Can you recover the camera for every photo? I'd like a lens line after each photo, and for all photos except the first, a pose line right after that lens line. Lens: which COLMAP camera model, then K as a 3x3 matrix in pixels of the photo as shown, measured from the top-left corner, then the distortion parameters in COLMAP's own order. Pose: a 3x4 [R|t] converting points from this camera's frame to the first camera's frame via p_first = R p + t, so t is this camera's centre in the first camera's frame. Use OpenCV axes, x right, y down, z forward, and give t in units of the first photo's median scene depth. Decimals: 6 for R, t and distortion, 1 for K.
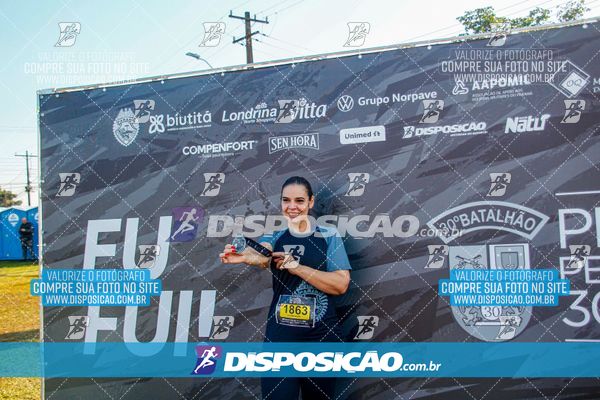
lens RADIAL K [[664.5, 0, 300.0], [0, 664.5, 200.0], [0, 0, 1]] dist [-0.052339, 0.301754]
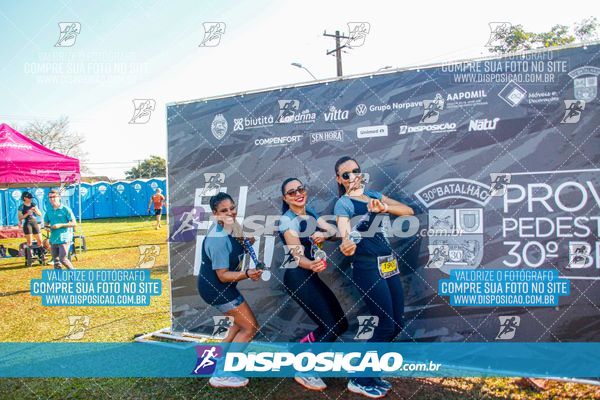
lens RADIAL K [[512.6, 0, 299.1], [0, 512.6, 200.6], [0, 0, 1]] dist [-0.148912, 0.154661]
pose [[0.985432, 0.015335, -0.169376, 0.124534], [-0.006010, 0.998444, 0.055430, -0.008664], [0.169963, -0.053604, 0.983991, -0.123069]]
